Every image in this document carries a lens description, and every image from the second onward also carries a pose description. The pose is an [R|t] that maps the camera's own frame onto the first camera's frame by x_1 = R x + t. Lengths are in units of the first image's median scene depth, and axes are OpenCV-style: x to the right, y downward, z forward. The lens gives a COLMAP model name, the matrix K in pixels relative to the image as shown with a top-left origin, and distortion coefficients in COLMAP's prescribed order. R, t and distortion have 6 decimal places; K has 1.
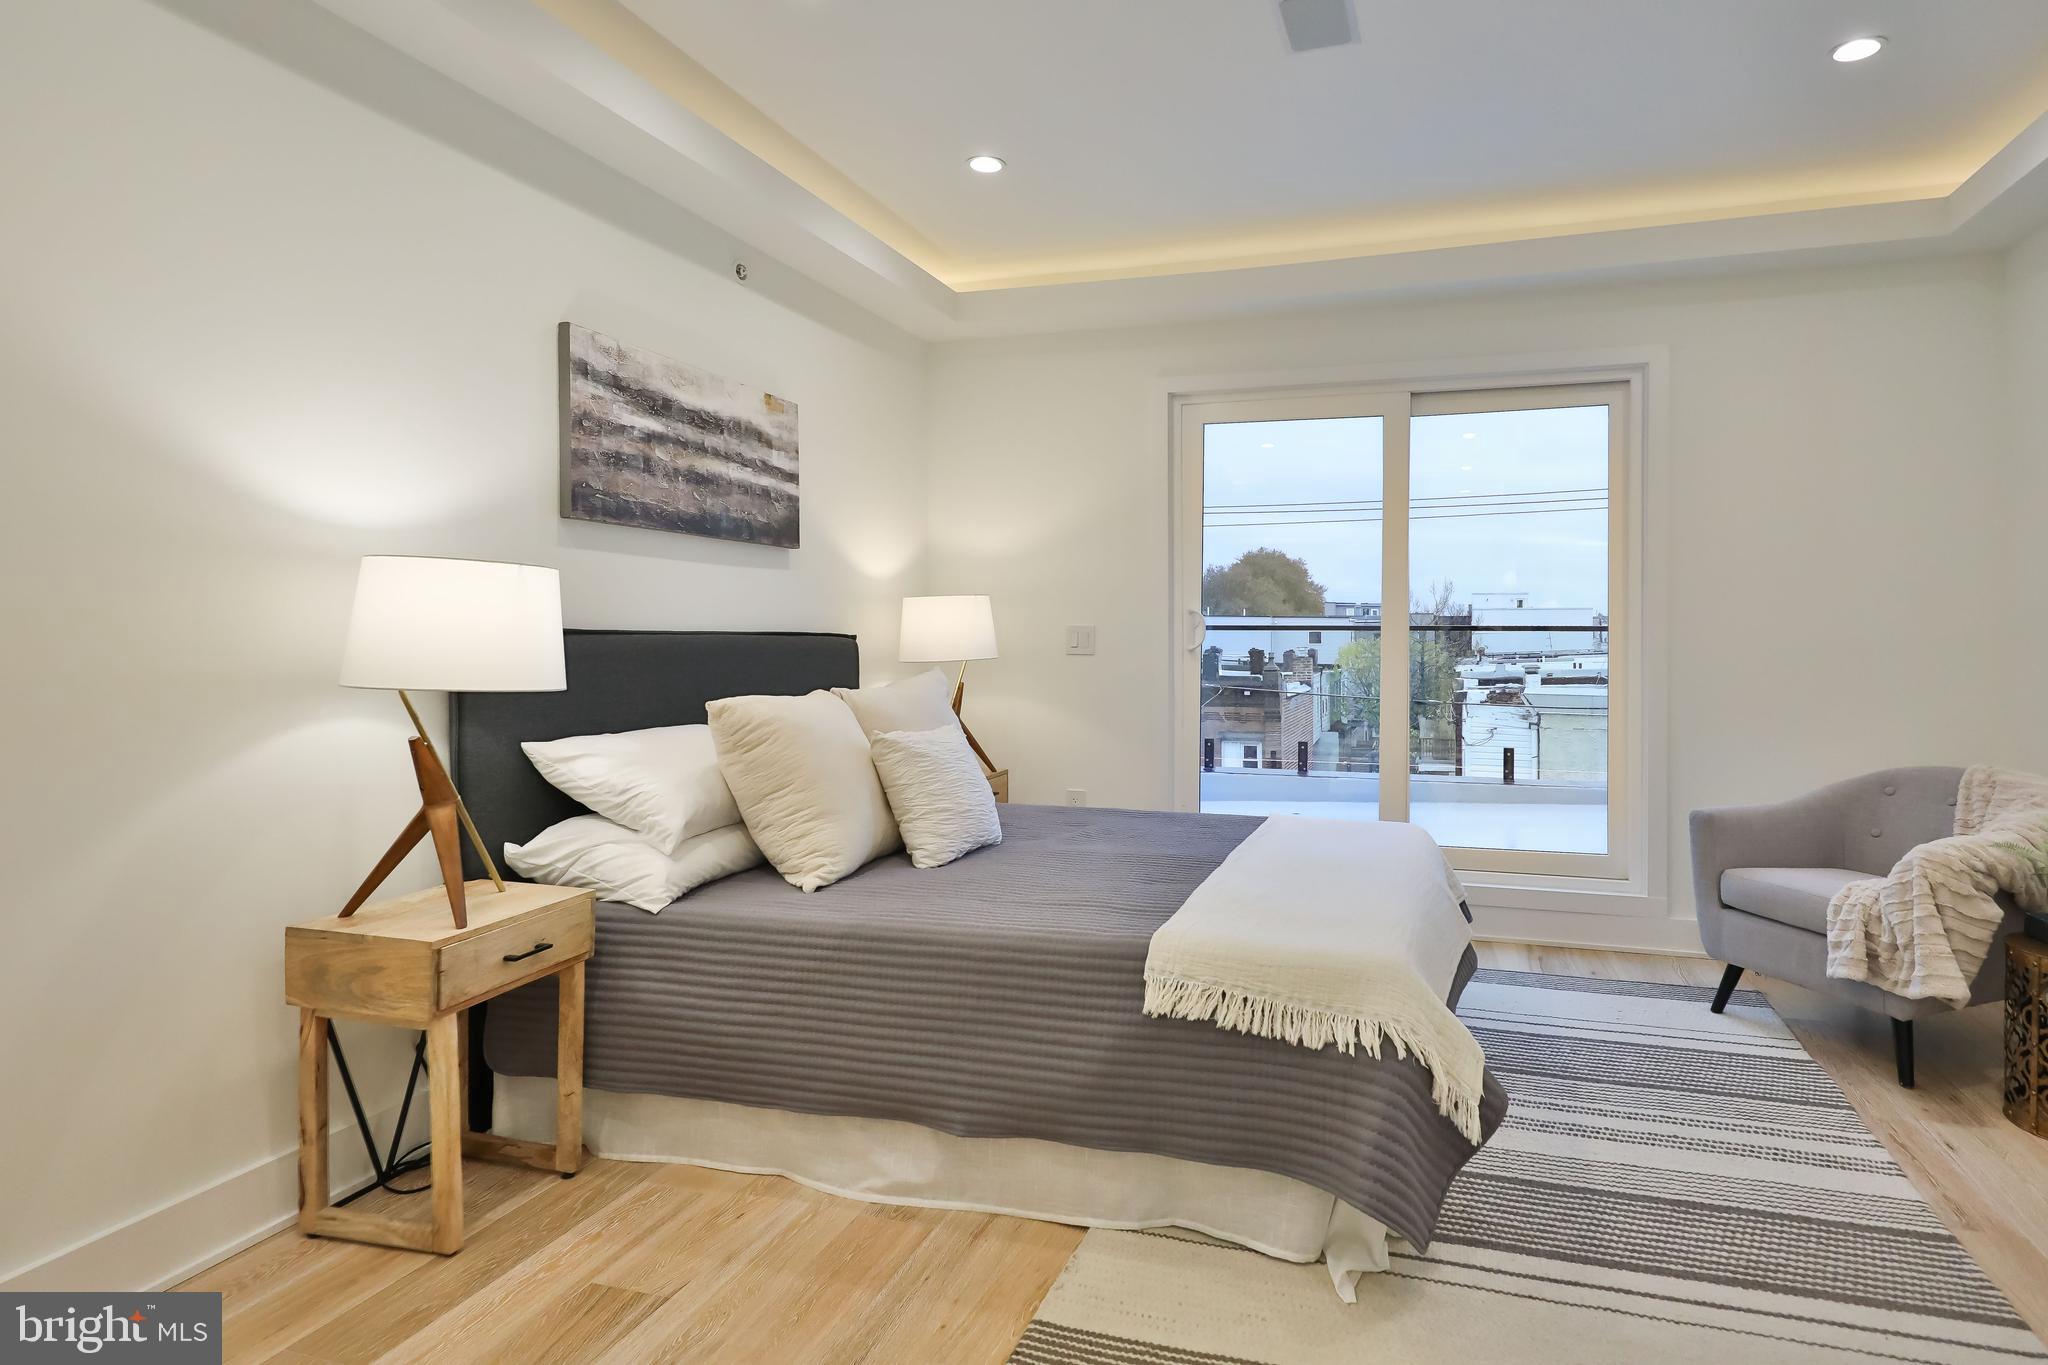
lens RADIAL K [[1054.4, 0, 1022.8], [0, 1054.4, 622.4], [0, 0, 1]] dist [0.016172, -0.002127]
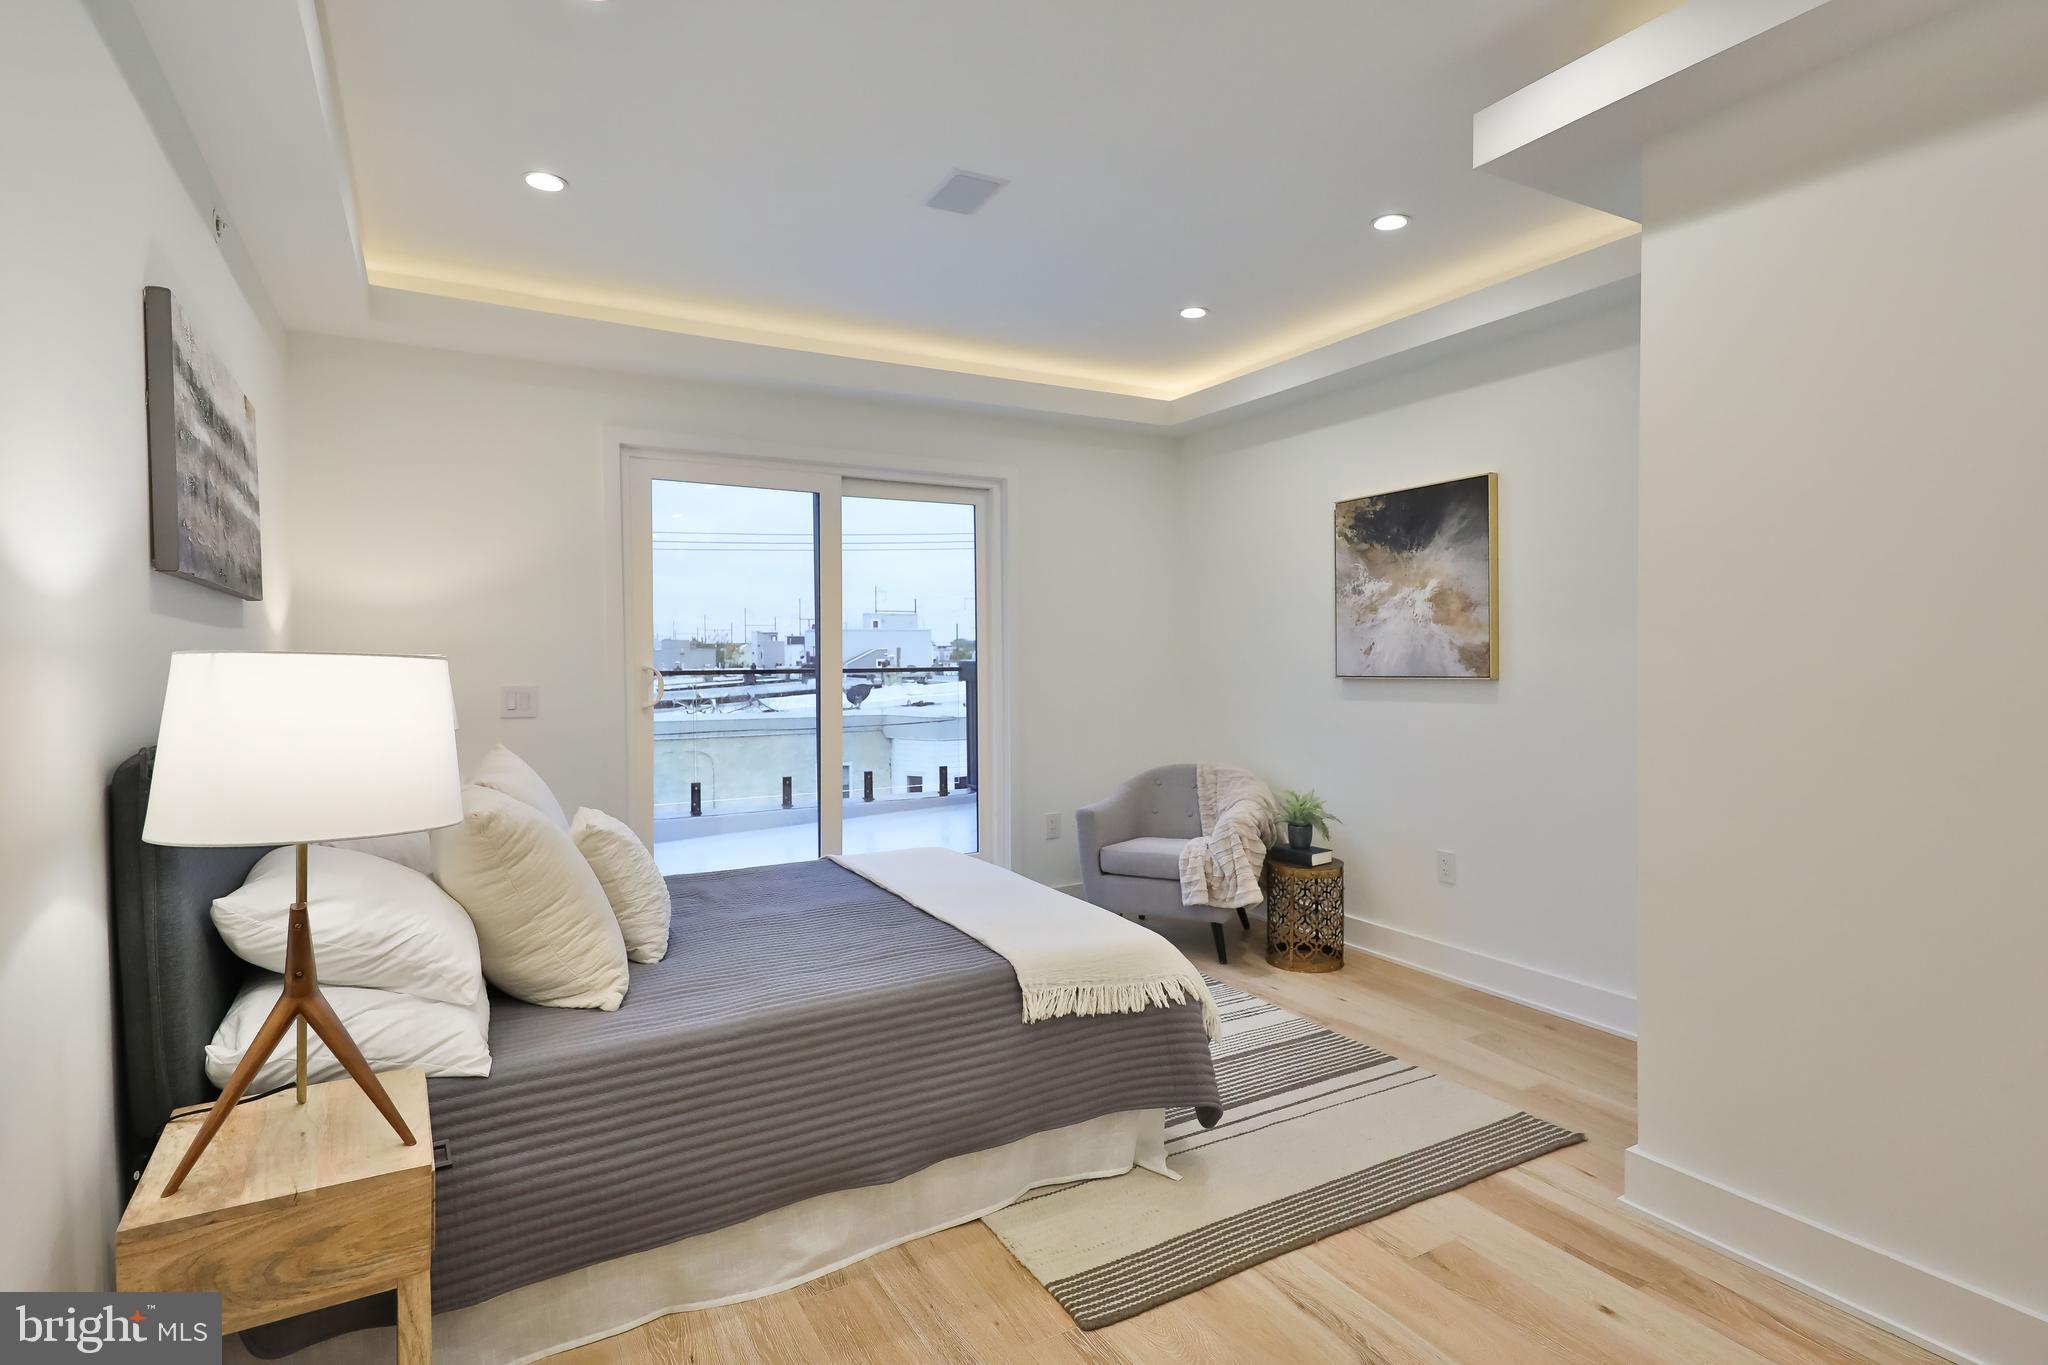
lens RADIAL K [[1038.2, 0, 1035.0], [0, 1038.2, 659.1], [0, 0, 1]] dist [0.019635, -0.000901]
pose [[0.694998, -0.008864, 0.718957, -0.604373], [0.005593, 0.999960, 0.006922, -0.049280], [-0.718990, -0.000789, 0.695020, 0.123722]]
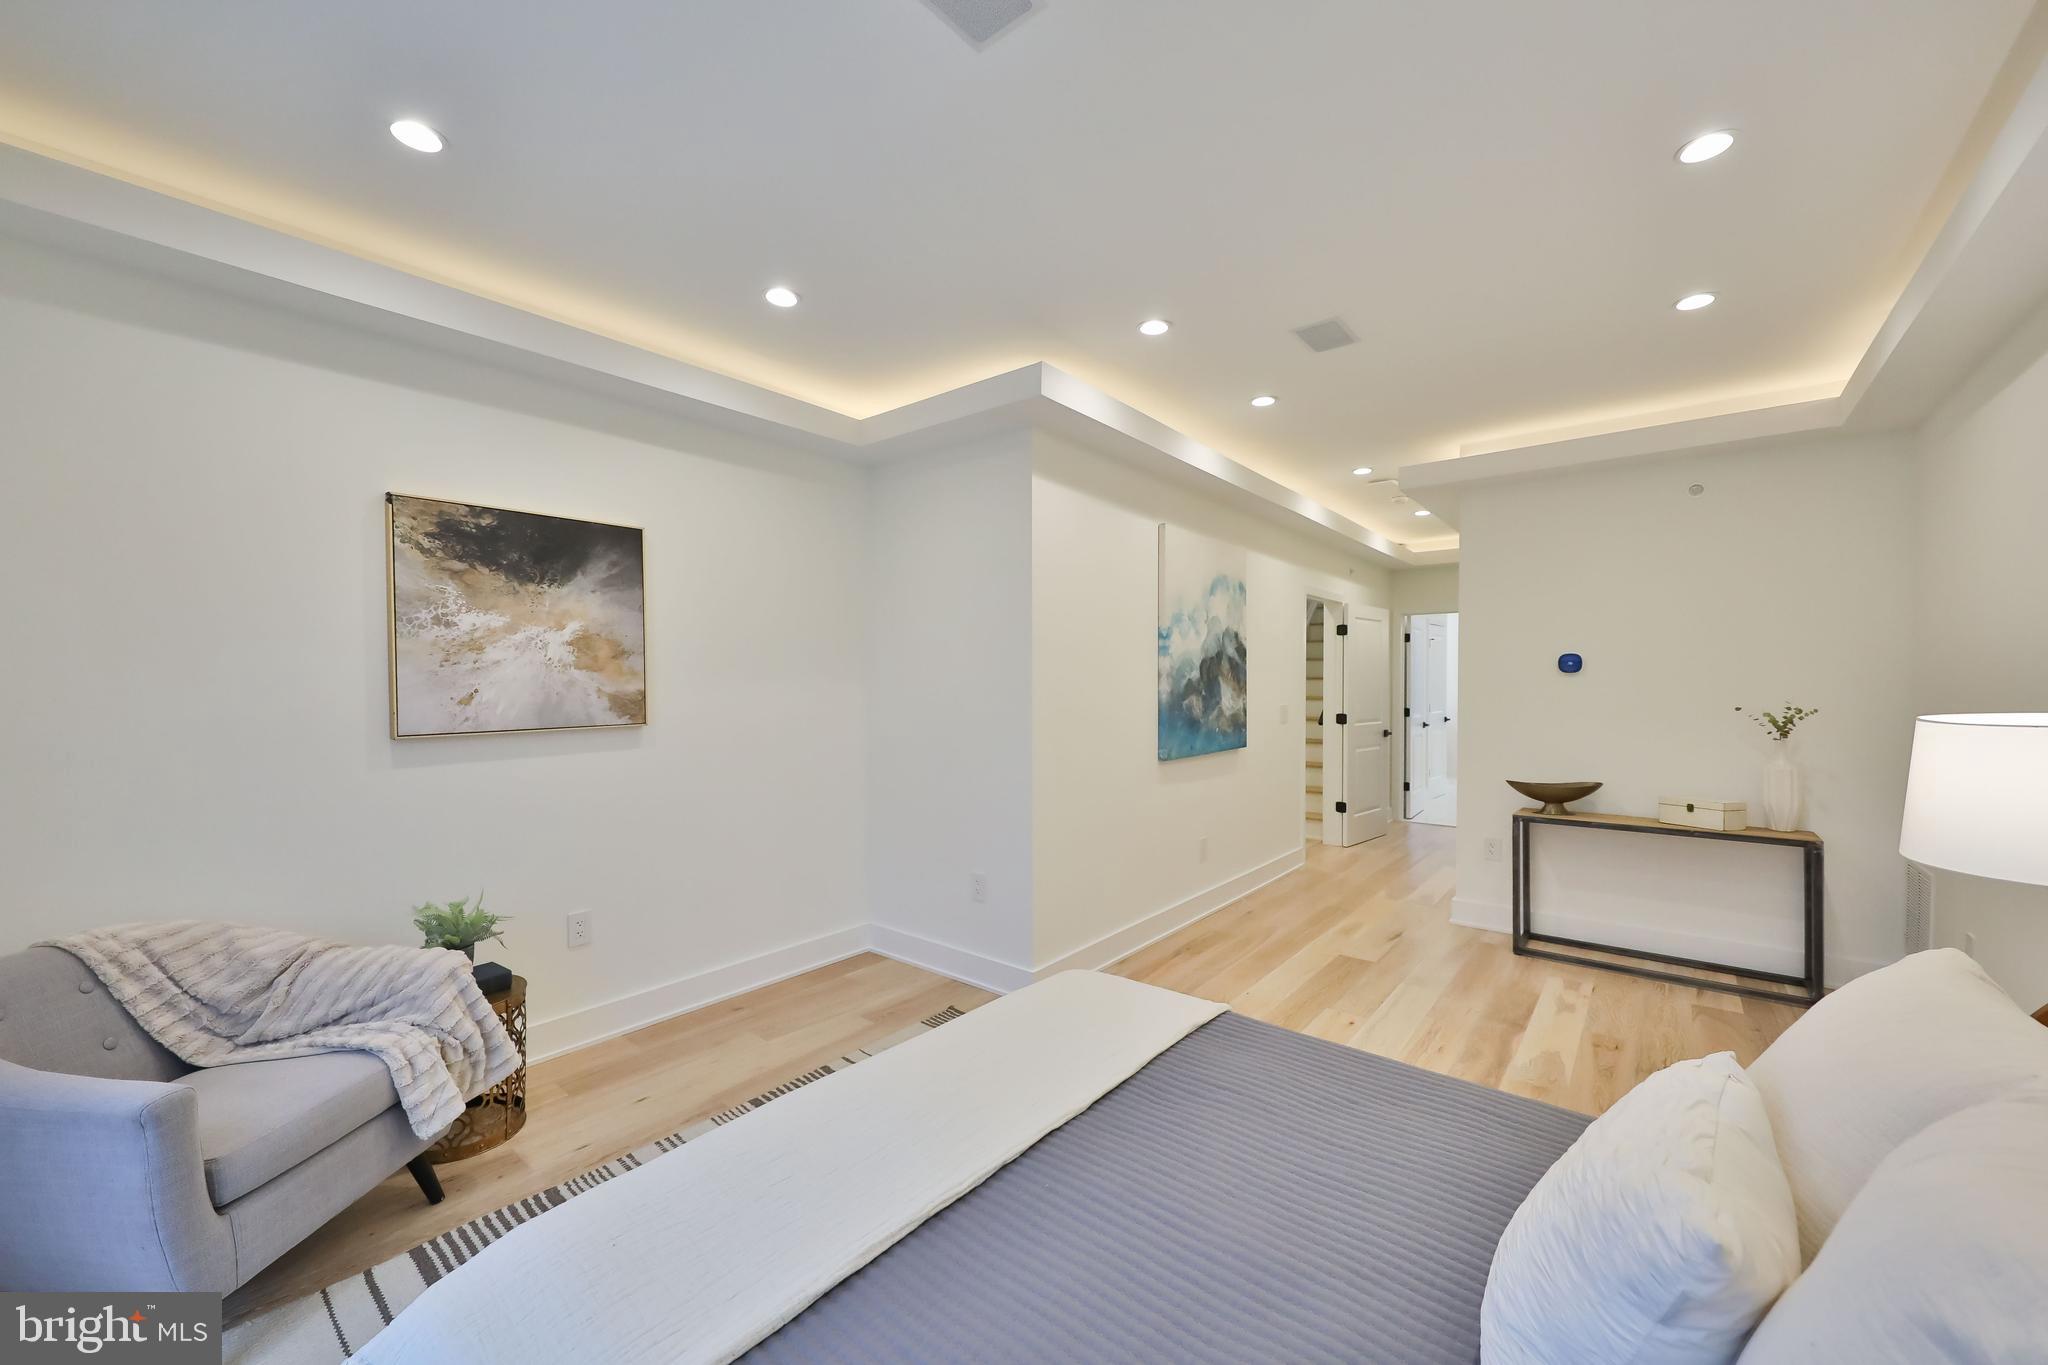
lens RADIAL K [[769.2, 0, 1024.0], [0, 769.2, 682.5], [0, 0, 1]] dist [0.000215, -0.000005]
pose [[-0.917871, -0.001486, 0.396875, 0.015889], [-0.001753, 0.999998, -0.000309, -0.074083], [-0.396874, -0.000979, -0.917872, 1.705701]]
